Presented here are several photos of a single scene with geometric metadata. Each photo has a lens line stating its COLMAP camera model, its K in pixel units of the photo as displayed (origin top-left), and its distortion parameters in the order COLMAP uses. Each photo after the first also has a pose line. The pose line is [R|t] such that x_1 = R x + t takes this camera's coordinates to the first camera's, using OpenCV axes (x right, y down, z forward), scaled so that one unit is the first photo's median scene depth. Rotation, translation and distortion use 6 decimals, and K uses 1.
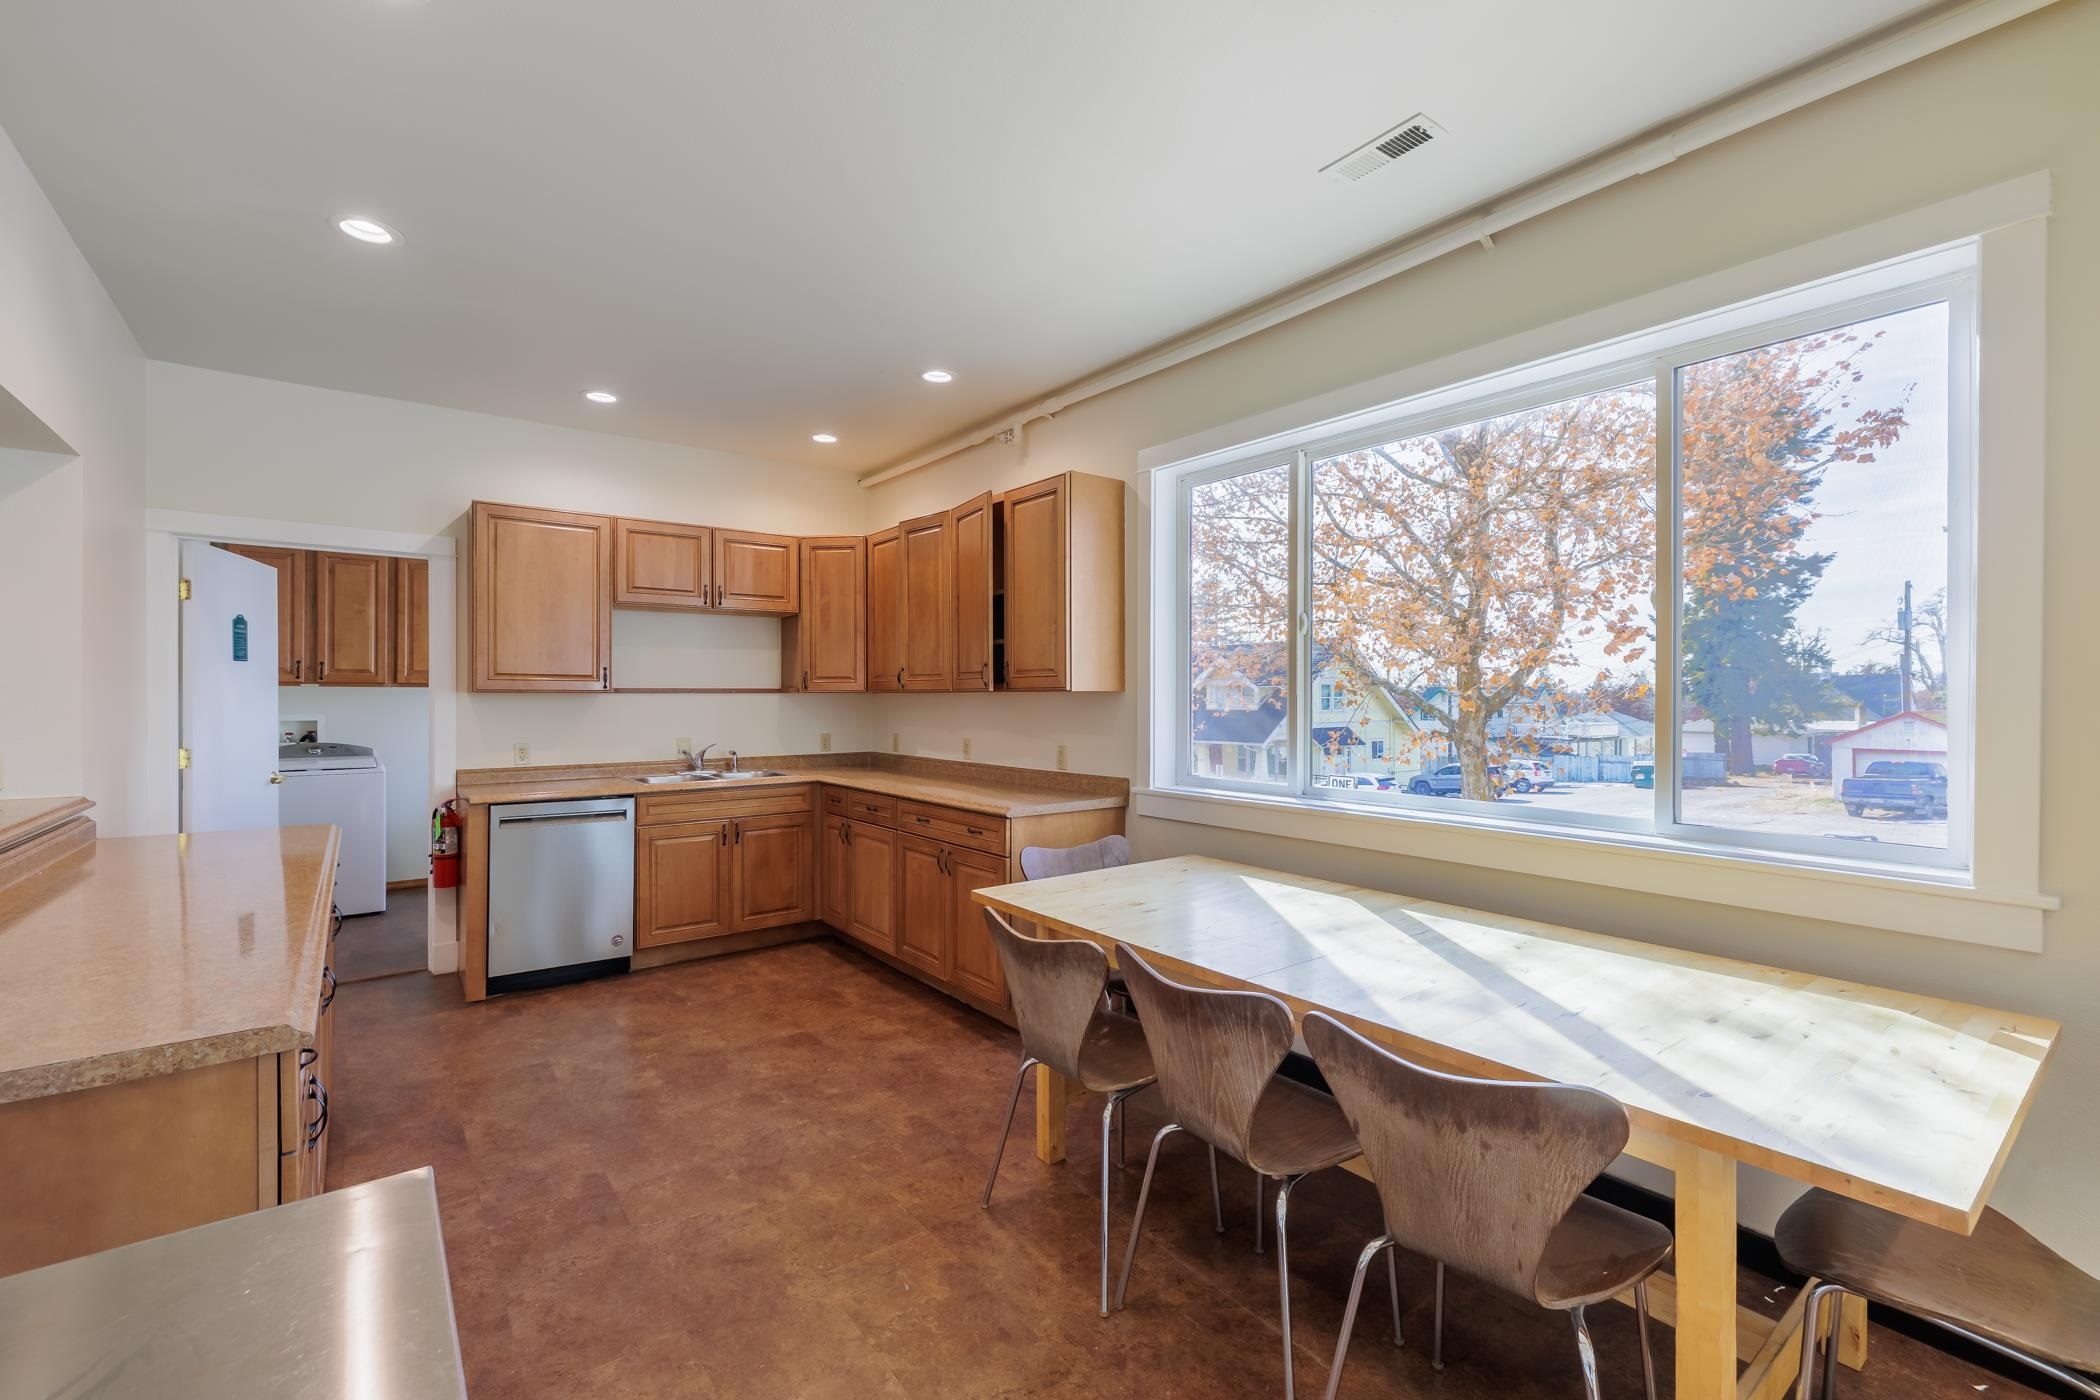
lens RADIAL K [[895.1, 0, 1042.2], [0, 895.1, 698.3], [0, 0, 1]] dist [0.001188, 0.000366]
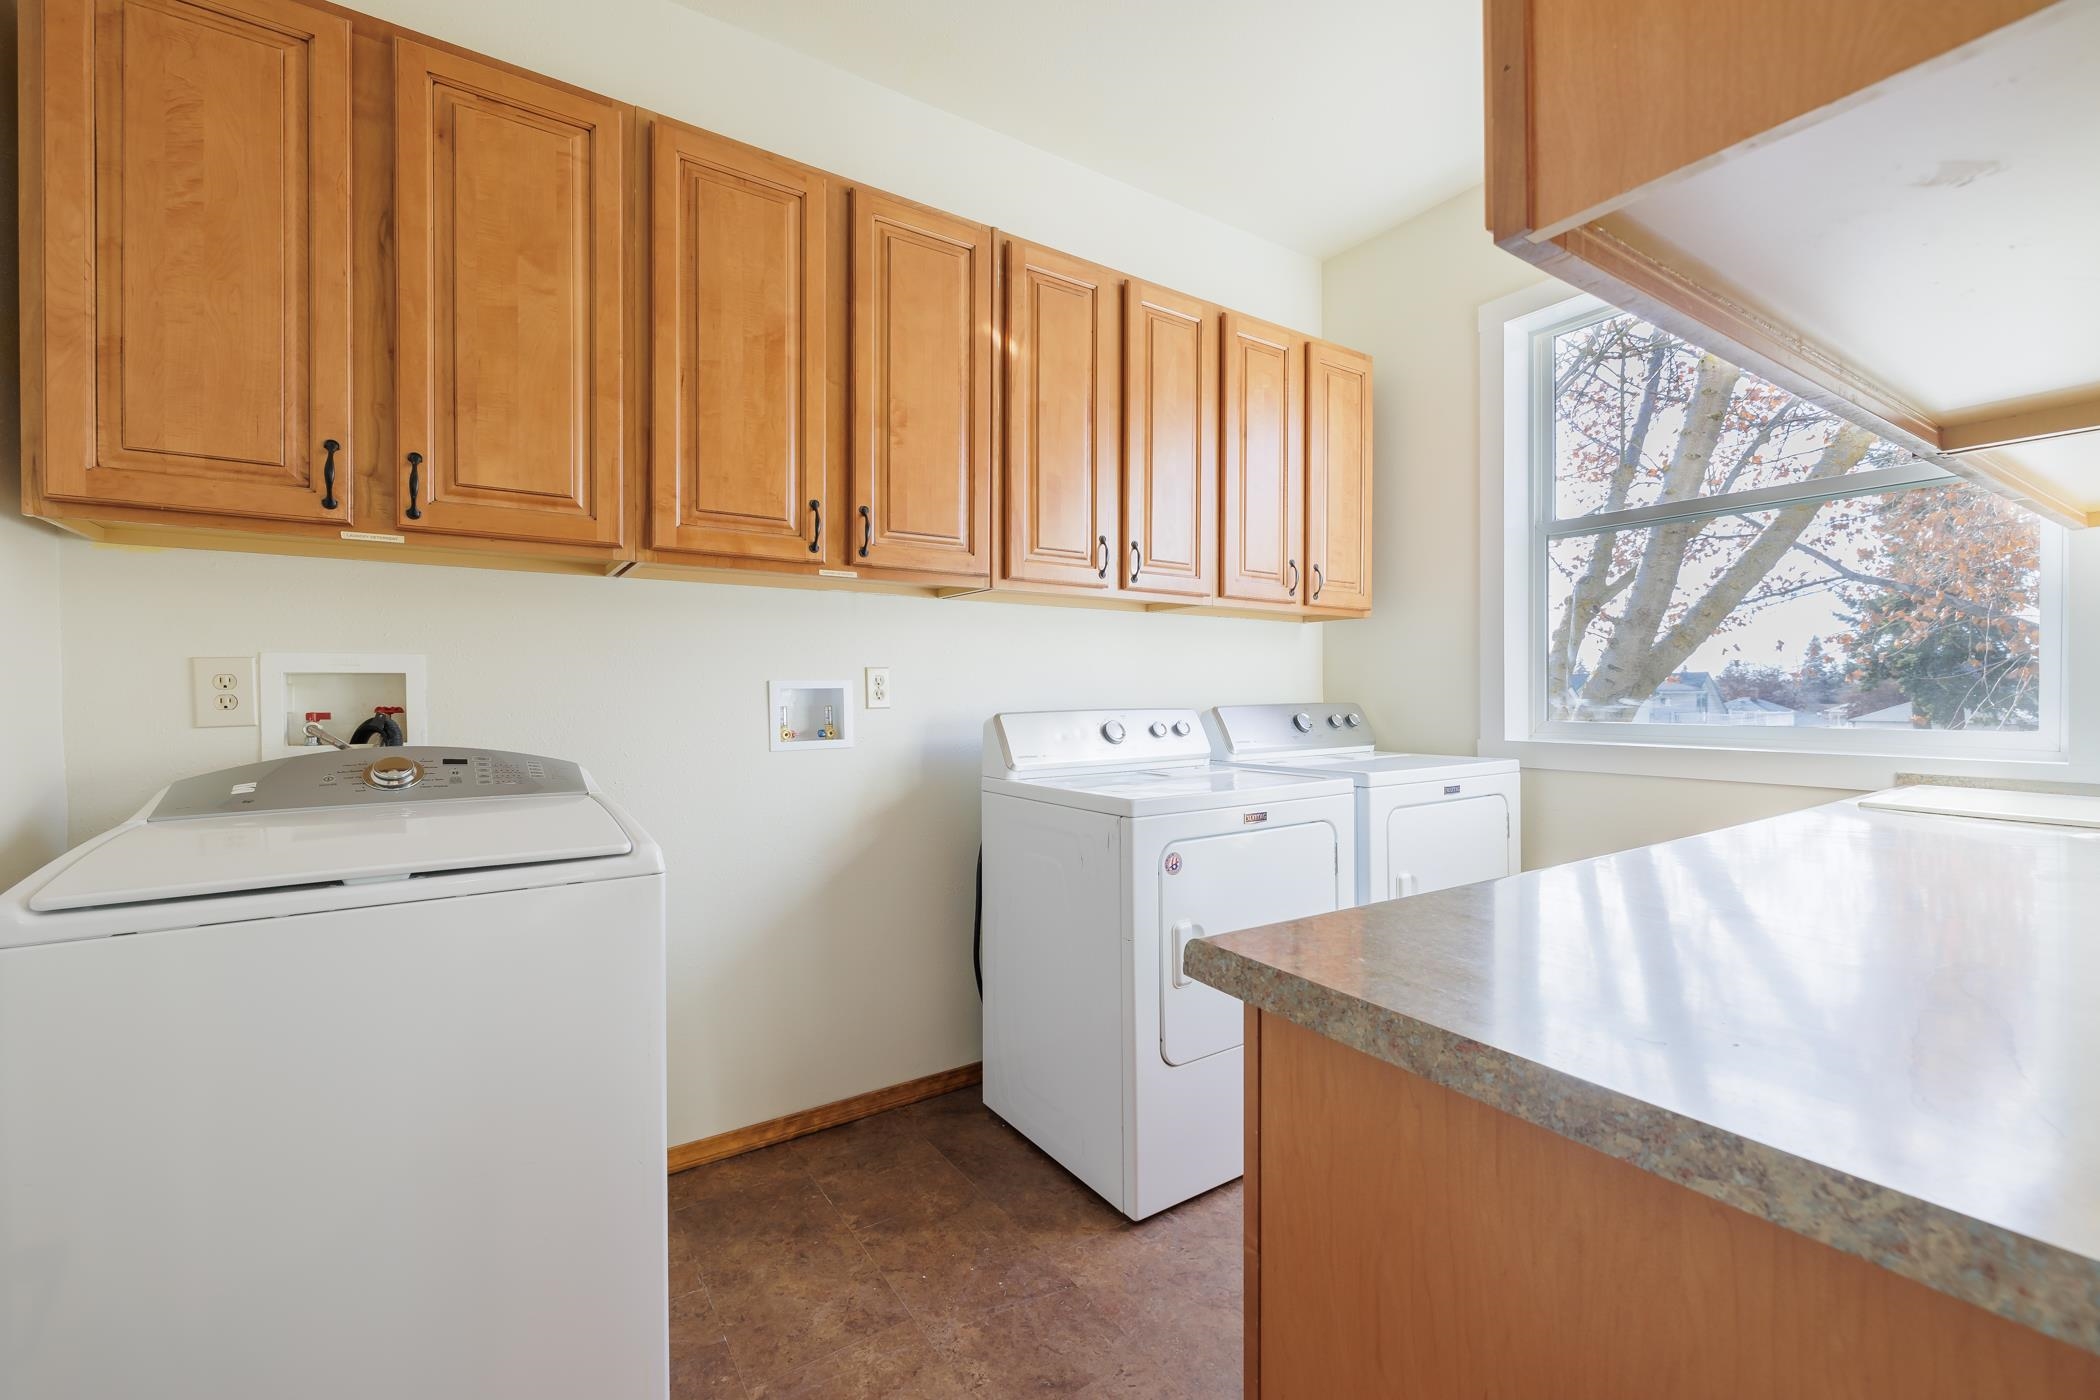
lens RADIAL K [[895.1, 0, 1045.0], [0, 895.1, 700.3], [0, 0, 1]] dist [0.001188, 0.000366]
pose [[0.997675, -0.003648, -0.068049, -0.536535], [0.004440, 0.999924, 0.011485, 0.029442], [0.068002, -0.011760, 0.997616, 0.667862]]
